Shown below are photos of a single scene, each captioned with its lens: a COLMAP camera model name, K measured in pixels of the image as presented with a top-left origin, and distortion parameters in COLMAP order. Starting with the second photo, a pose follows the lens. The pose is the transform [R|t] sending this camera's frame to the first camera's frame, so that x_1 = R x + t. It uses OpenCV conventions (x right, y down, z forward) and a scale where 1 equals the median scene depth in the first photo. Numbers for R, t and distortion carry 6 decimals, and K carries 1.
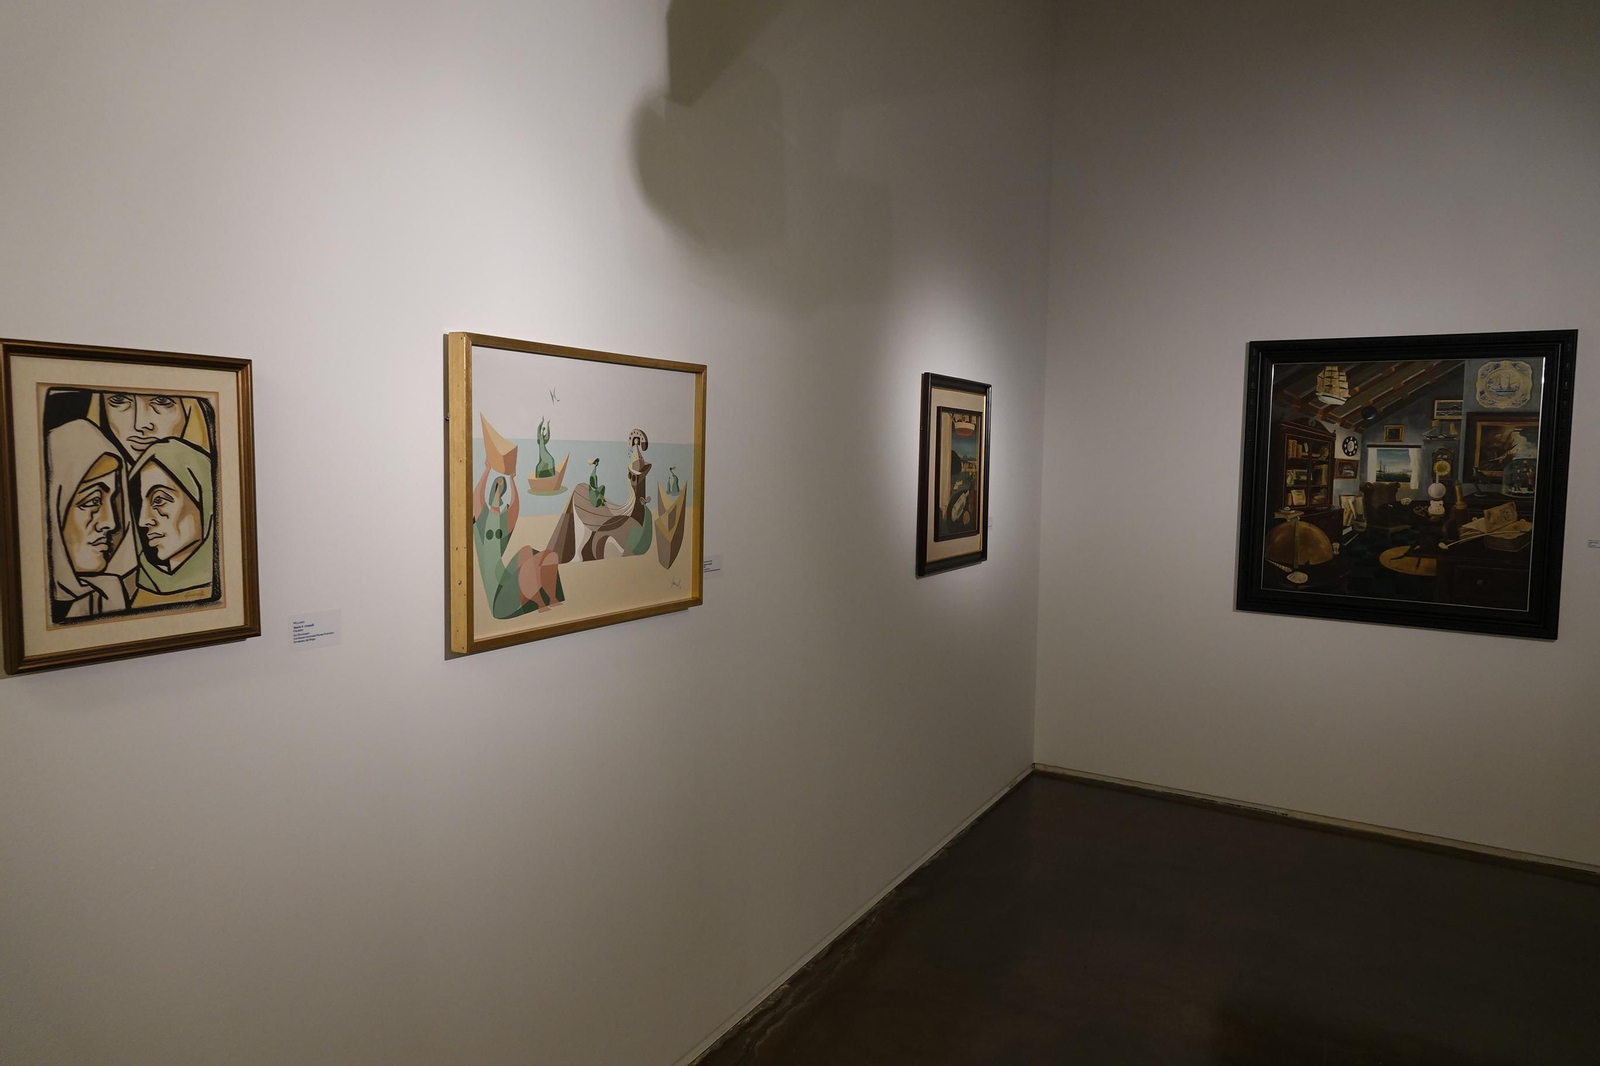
lens RADIAL K [[1106.4, 0, 798.5], [0, 1106.4, 532.2], [0, 0, 1]] dist [-0.002328, 0.004515]
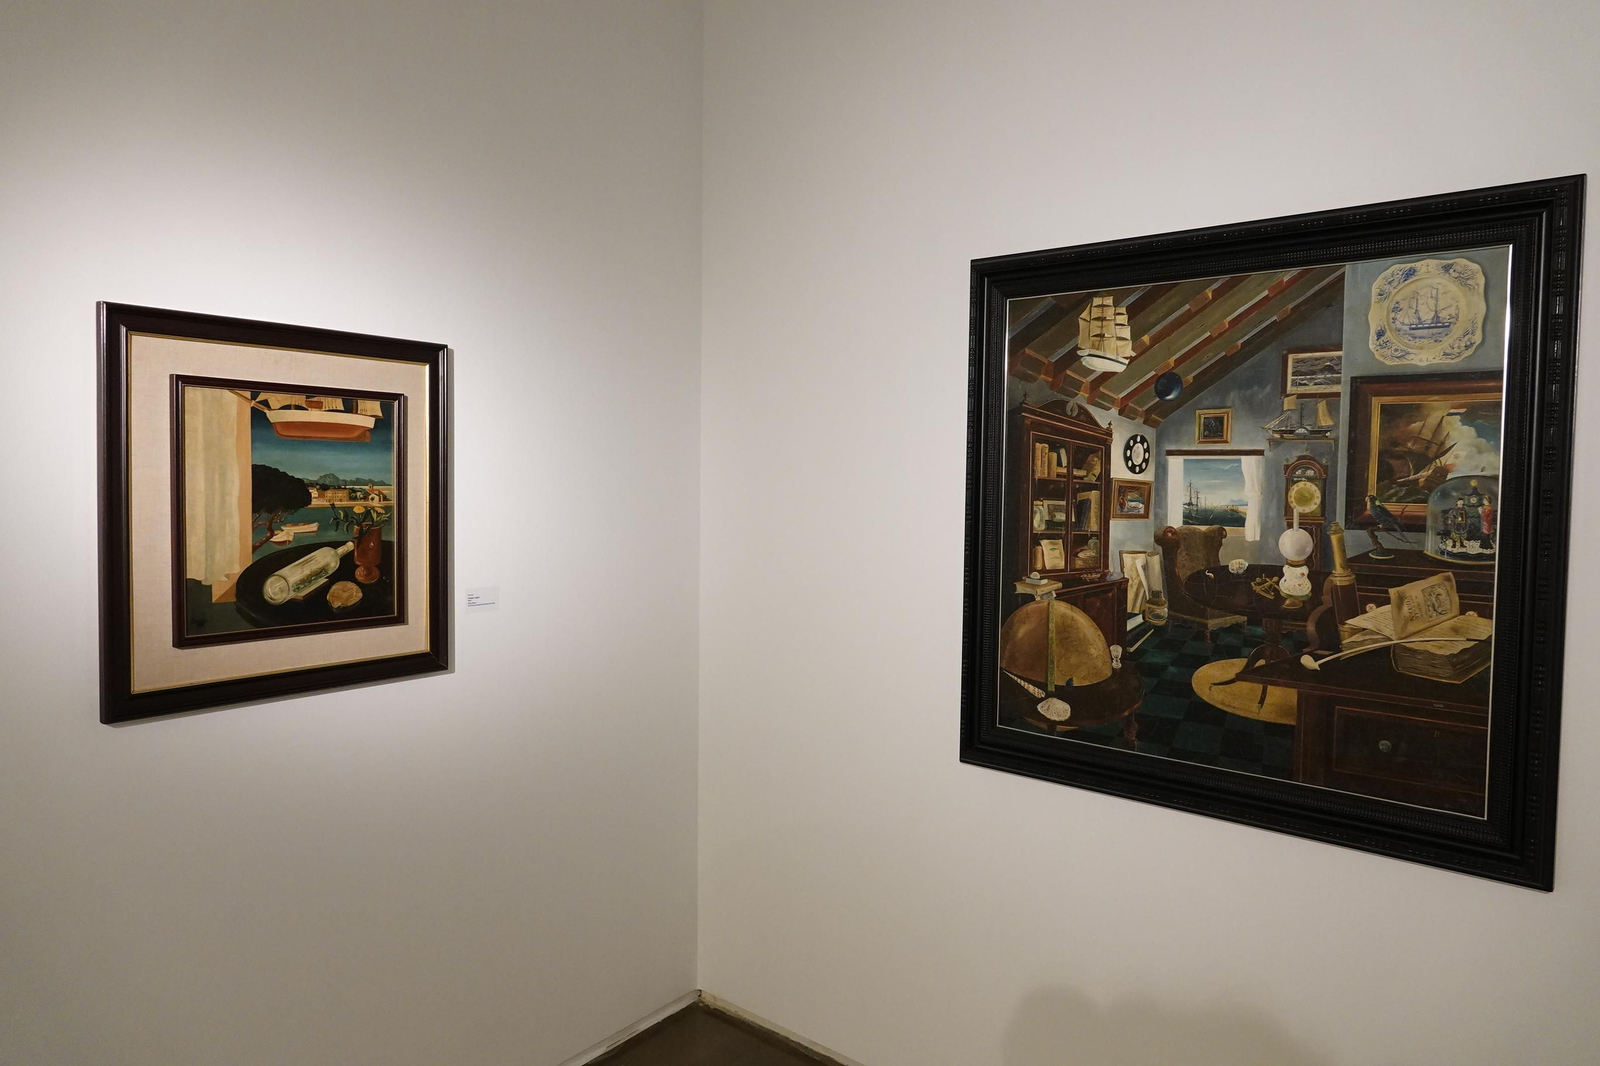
lens RADIAL K [[1106.4, 0, 801.1], [0, 1106.4, 533.4], [0, 0, 1]] dist [-0.002328, 0.004515]
pose [[0.991317, 0.001838, -0.131478, 0.427709], [-0.005086, 0.999690, -0.024370, -0.029825], [0.131392, 0.024827, 0.991020, 0.501070]]
